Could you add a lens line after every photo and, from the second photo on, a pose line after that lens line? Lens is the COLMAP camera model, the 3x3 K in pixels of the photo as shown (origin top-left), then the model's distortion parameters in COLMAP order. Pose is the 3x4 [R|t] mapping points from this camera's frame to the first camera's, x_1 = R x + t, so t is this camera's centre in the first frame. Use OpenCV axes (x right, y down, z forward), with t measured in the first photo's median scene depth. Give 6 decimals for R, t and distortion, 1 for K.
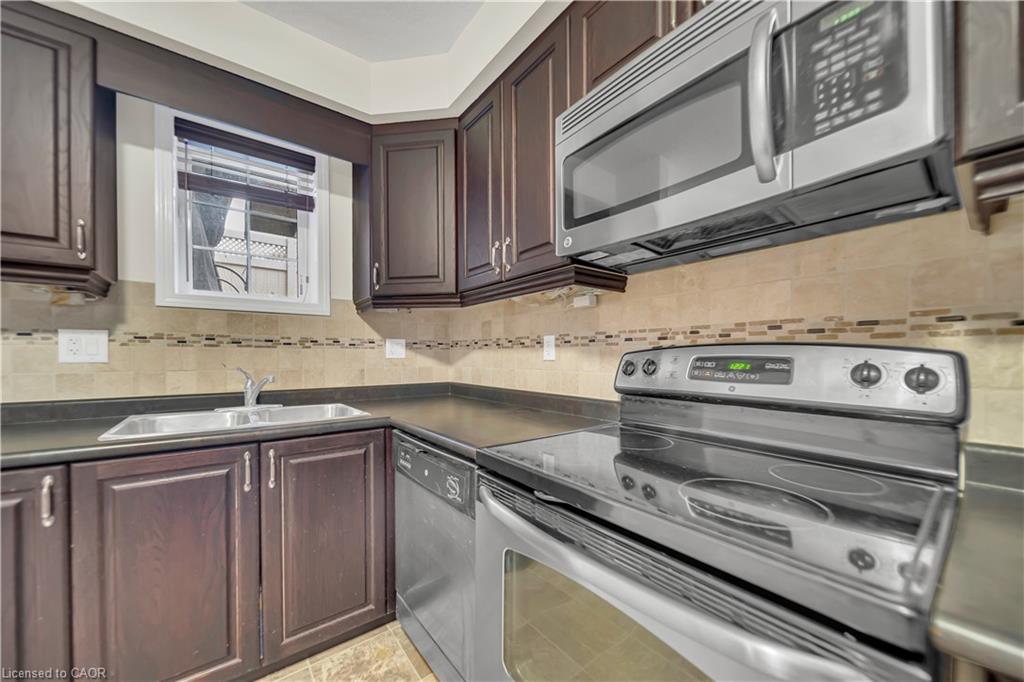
lens RADIAL K [[371.3, 0, 505.5], [0, 371.3, 357.2], [0, 0, 1]] dist [-0.003000, -0.000125]
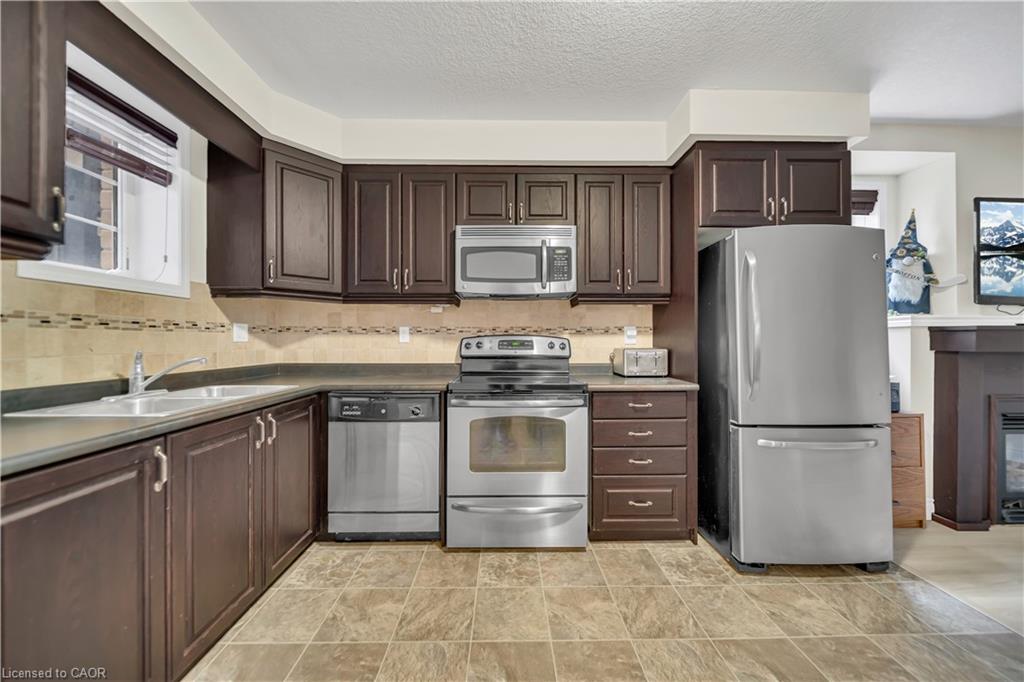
lens RADIAL K [[371.3, 0, 509.7], [0, 371.3, 338.7], [0, 0, 1]] dist [-0.003000, -0.000125]
pose [[0.590450, 0.003937, 0.807065, -0.902792], [0.002468, 0.999975, -0.006684, 0.003585], [-0.807071, 0.005939, 0.590425, -0.308335]]
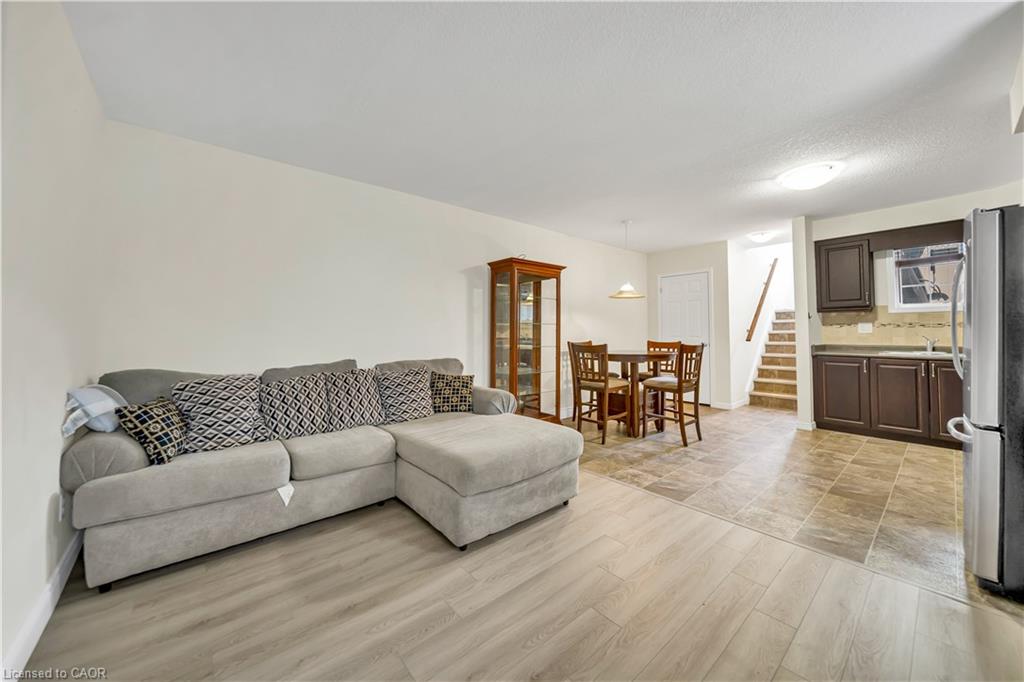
lens RADIAL K [[371.3, 0, 517.3], [0, 371.3, 322.9], [0, 0, 1]] dist [-0.003000, -0.000125]
pose [[0.065736, -0.013457, -0.997746, 1.595436], [-0.002367, 0.999904, -0.013642, -0.019331], [0.997834, 0.003258, 0.065698, -1.902757]]
